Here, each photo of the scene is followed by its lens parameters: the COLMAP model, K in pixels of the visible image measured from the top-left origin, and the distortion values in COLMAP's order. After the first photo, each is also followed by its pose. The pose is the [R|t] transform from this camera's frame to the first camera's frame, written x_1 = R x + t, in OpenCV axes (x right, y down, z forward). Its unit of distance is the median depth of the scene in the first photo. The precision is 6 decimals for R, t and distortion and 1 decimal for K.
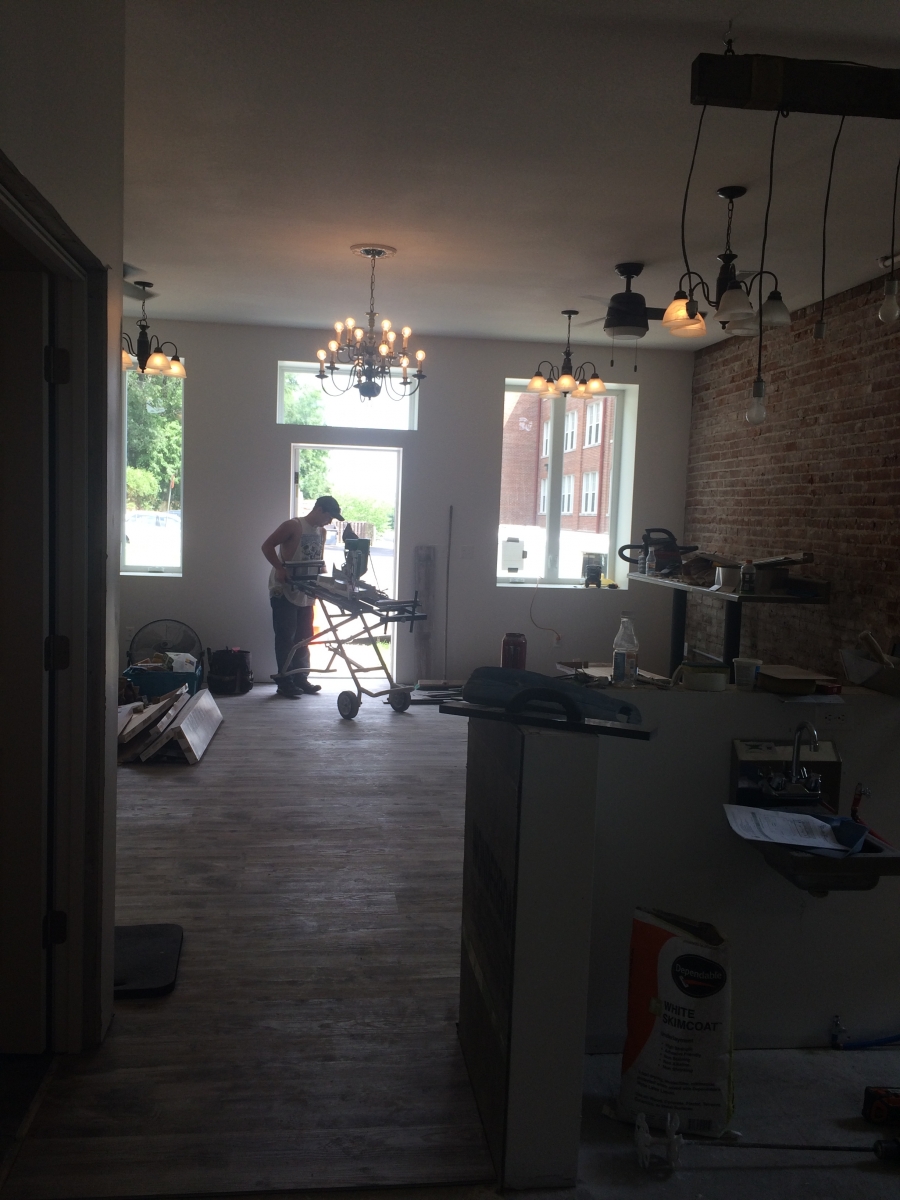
lens RADIAL K [[1021.6, 0, 445.8], [0, 1021.6, 599.4], [0, 0, 1]] dist [0.073988, -0.104134]
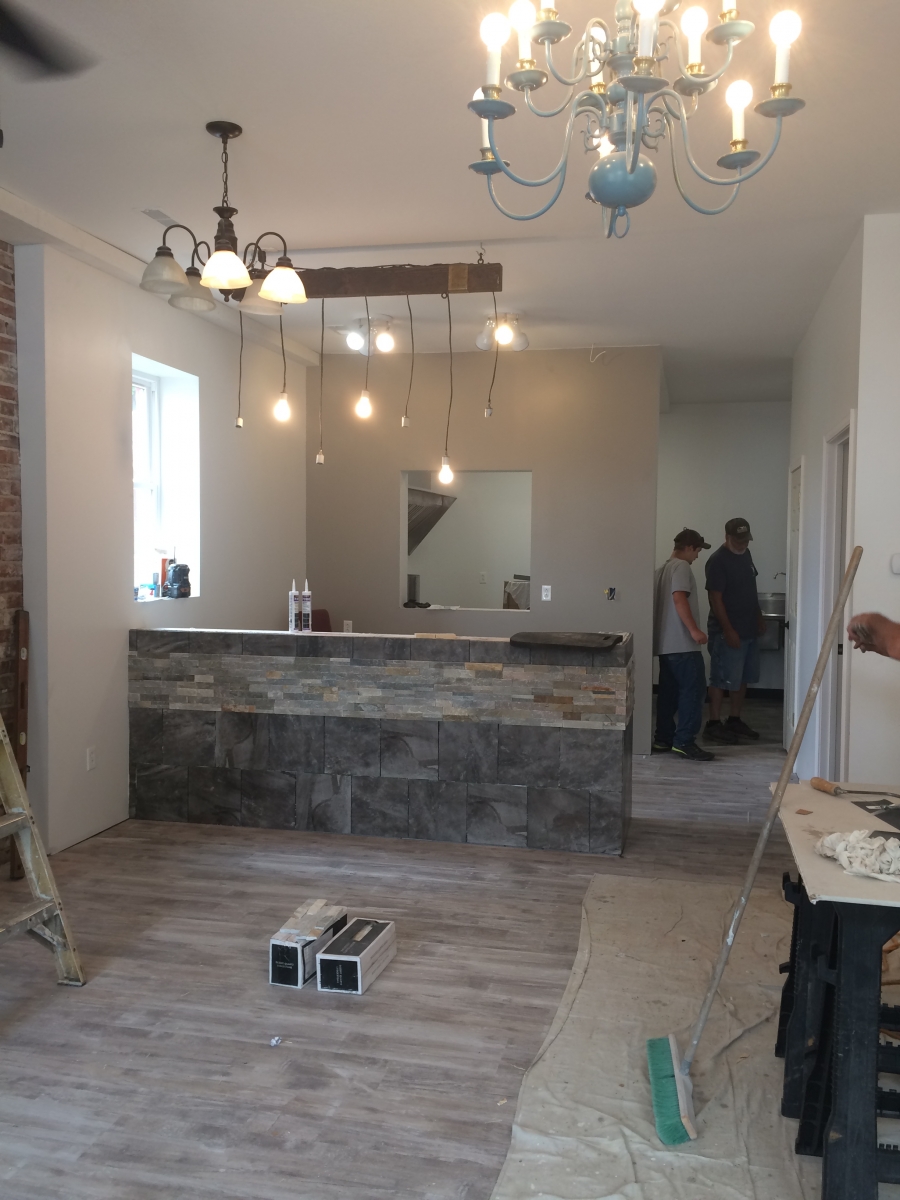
lens RADIAL K [[1021.6, 0, 445.8], [0, 1021.6, 599.4], [0, 0, 1]] dist [0.073988, -0.104134]
pose [[-0.934524, -0.061745, 0.350503, -0.140123], [-0.011860, 0.989692, 0.142723, -0.111684], [-0.355703, 0.129221, -0.925623, 1.285756]]
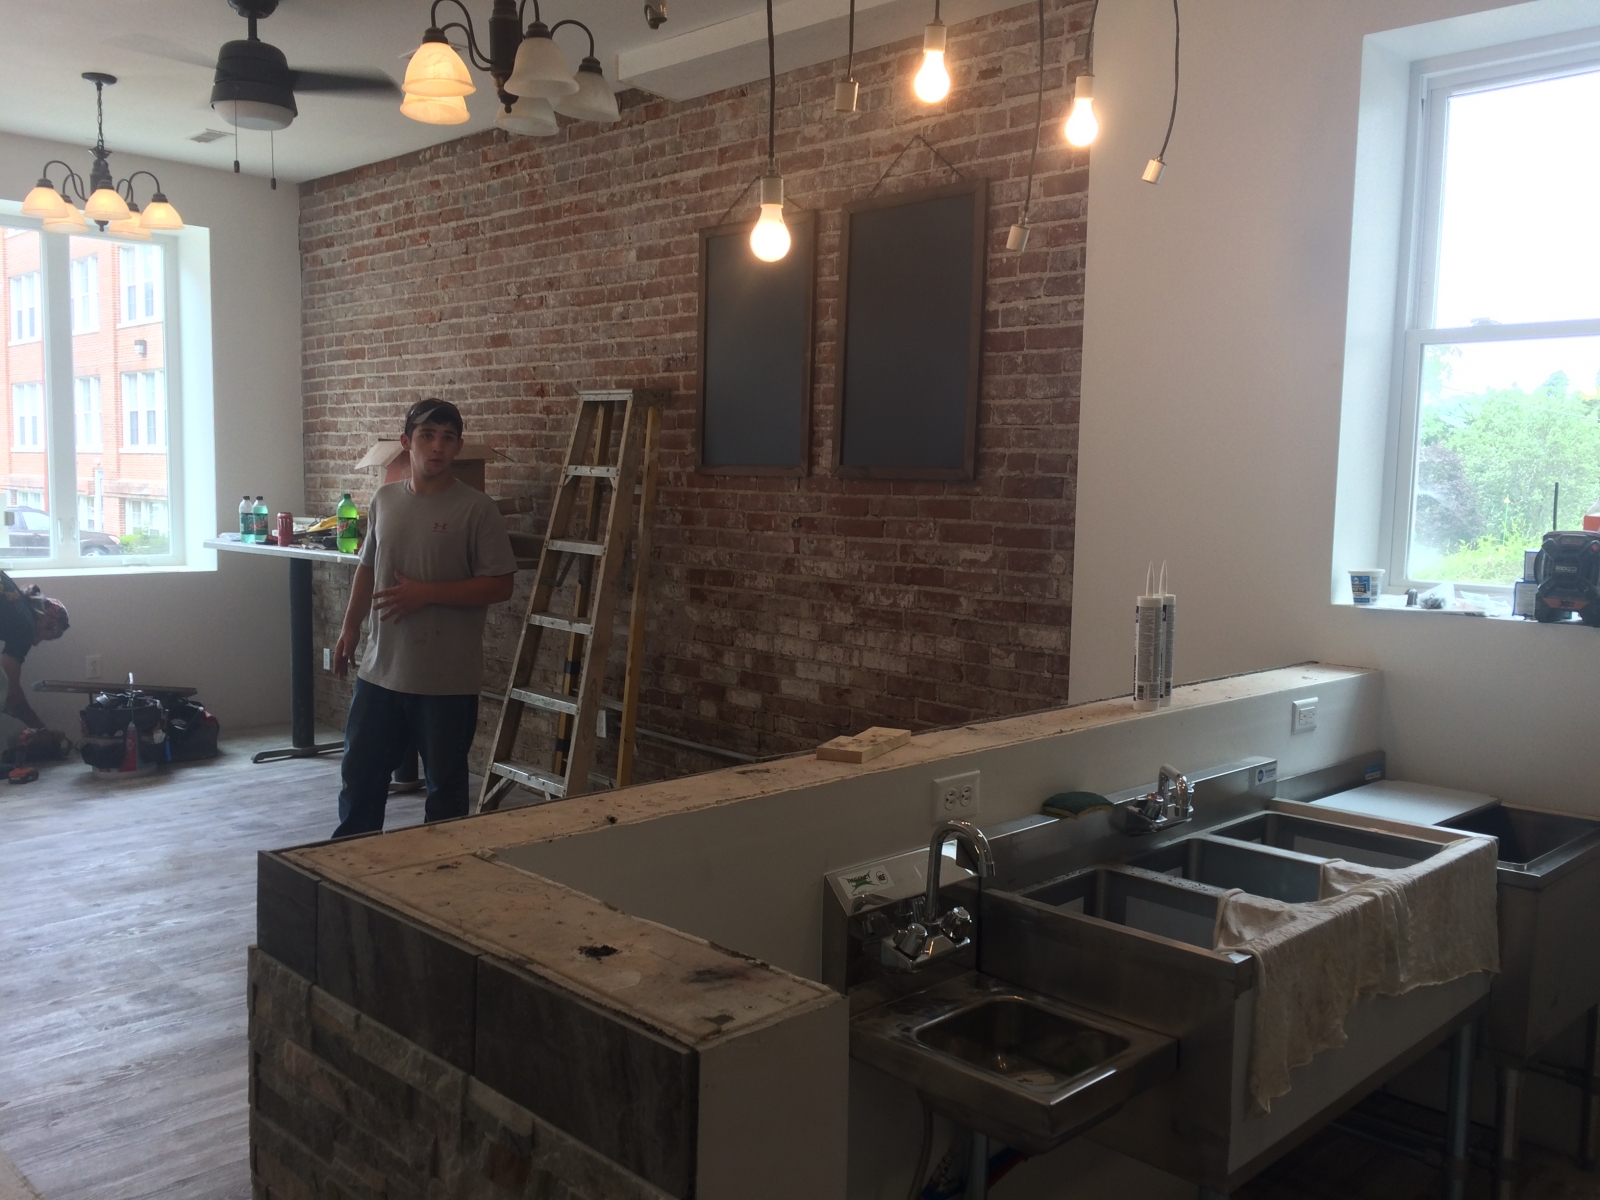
lens RADIAL K [[1354.7, 0, 797.8], [0, 1354.7, 601.3], [0, 0, 1]] dist [0.076092, -0.099670]
pose [[0.793146, -0.075847, 0.604291, -0.060032], [0.058666, 0.997116, 0.048151, -0.015226], [-0.606200, -0.002739, 0.795308, 0.227287]]
